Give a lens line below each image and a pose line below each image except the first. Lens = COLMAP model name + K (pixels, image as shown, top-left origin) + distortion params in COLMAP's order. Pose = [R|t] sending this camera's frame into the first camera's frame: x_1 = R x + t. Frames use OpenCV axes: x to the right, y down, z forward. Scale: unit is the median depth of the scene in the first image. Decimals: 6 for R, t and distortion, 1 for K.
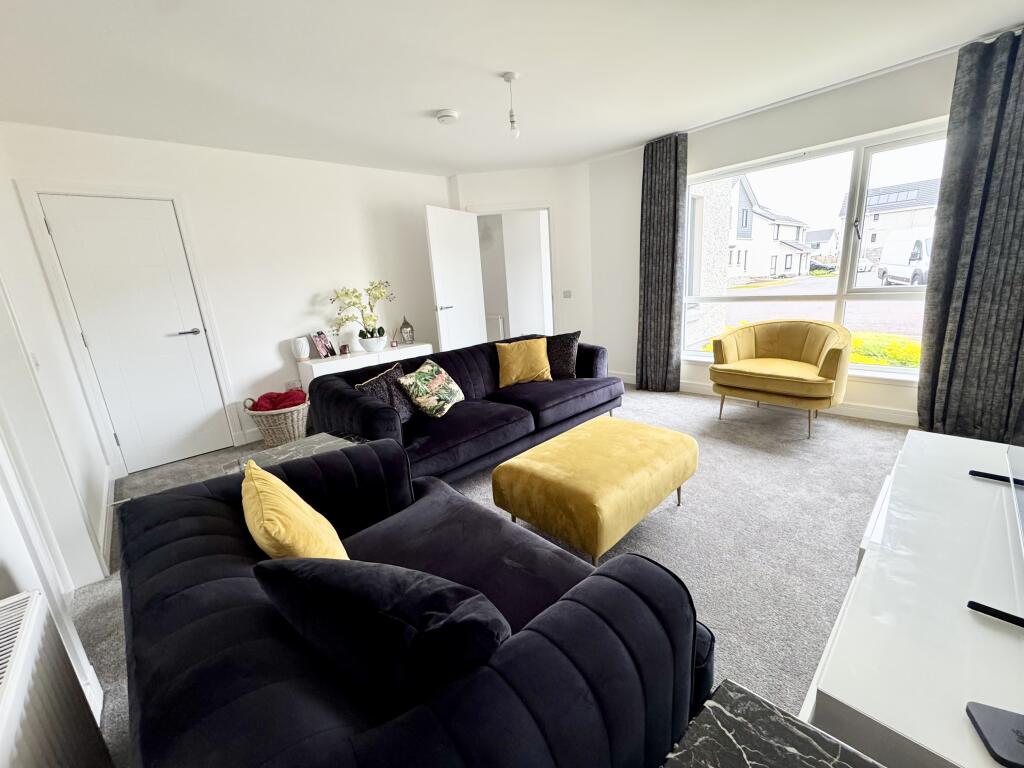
lens RADIAL K [[406.5, 0, 512.0], [0, 406.5, 384.0], [0, 0, 1]] dist [-0.001138, -0.000169]
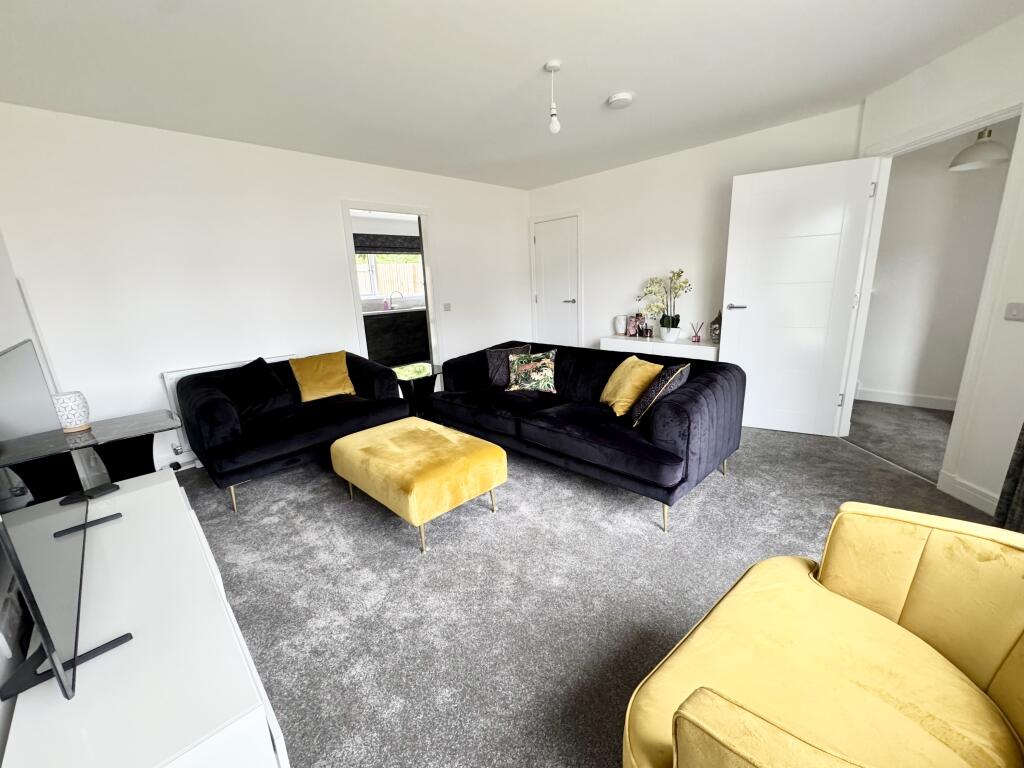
lens RADIAL K [[406.5, 0, 512.0], [0, 406.5, 384.0], [0, 0, 1]] dist [-0.001138, -0.000169]
pose [[0.034543, 0.307670, -0.950866, 0.782017], [-0.211527, 0.932130, 0.293923, -0.241993], [0.976762, 0.190981, 0.097279, 0.687181]]
